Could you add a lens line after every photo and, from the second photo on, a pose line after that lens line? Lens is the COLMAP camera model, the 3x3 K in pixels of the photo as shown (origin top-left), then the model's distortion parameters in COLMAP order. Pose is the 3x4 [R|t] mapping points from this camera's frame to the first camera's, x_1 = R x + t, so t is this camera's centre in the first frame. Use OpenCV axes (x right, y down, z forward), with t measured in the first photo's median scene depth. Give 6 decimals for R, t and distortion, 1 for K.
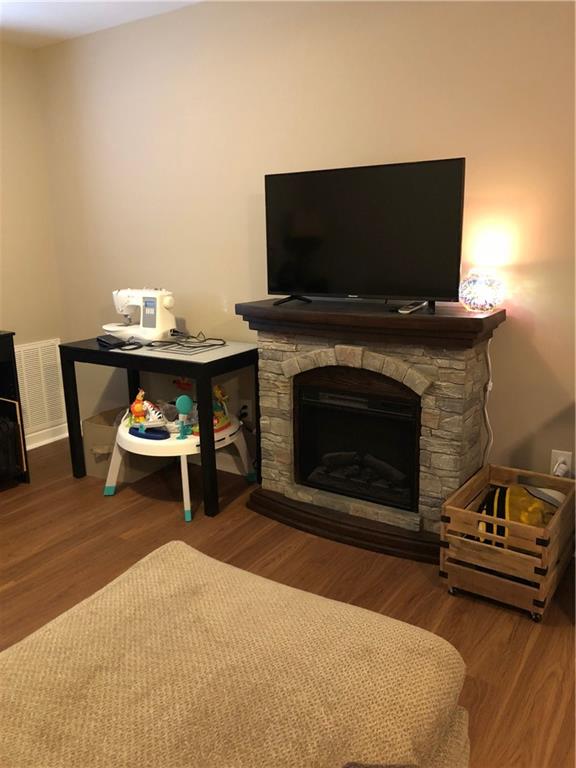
lens RADIAL K [[614.7, 0, 288.0], [0, 614.7, 384.0], [0, 0, 1]] dist [0.129906, -0.329222]
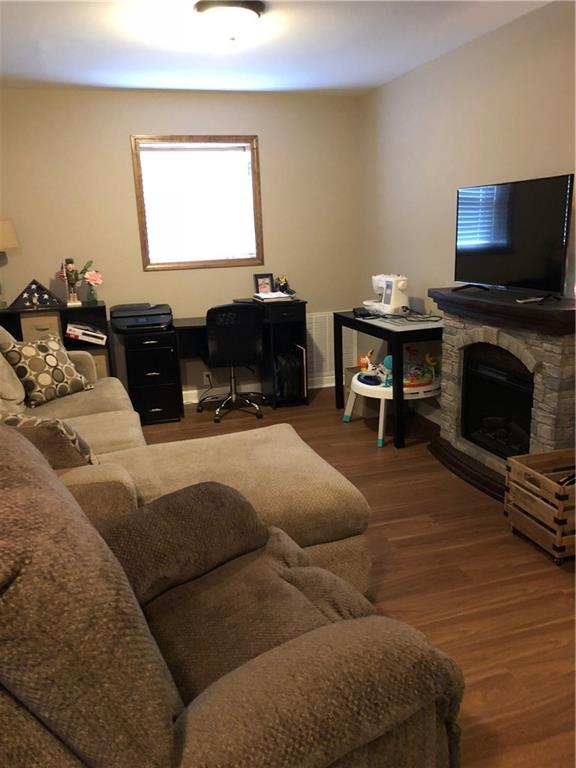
lens RADIAL K [[626.0, 0, 289.5], [0, 626.0, 382.1], [0, 0, 1]] dist [0.011834, 0.006846]
pose [[0.775845, 0.141804, -0.614781, 0.522364], [-0.127441, 0.989552, 0.067419, 0.012817], [0.617918, 0.026041, 0.785811, -0.211517]]
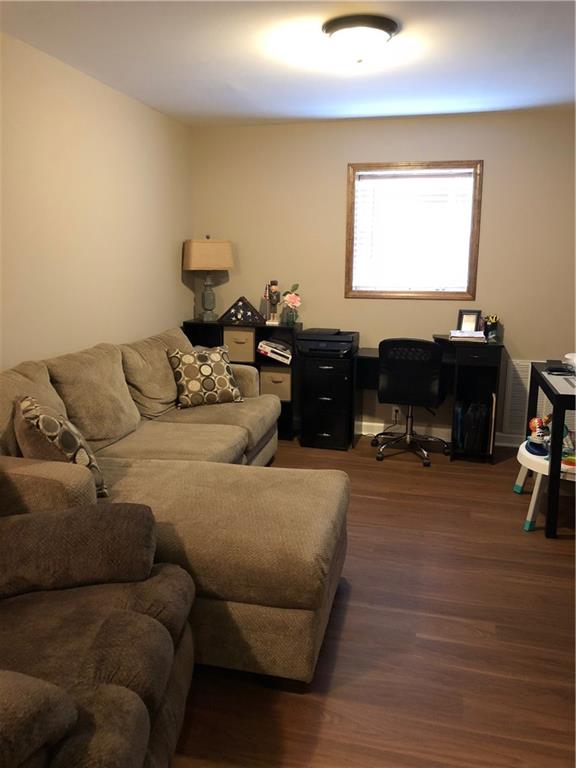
lens RADIAL K [[626.0, 0, 289.5], [0, 626.0, 382.1], [0, 0, 1]] dist [0.011834, 0.006846]
pose [[0.309866, 0.200521, -0.929395, 0.715426], [-0.238867, 0.962574, 0.128040, -0.078994], [0.920286, 0.182327, 0.346167, 0.176285]]
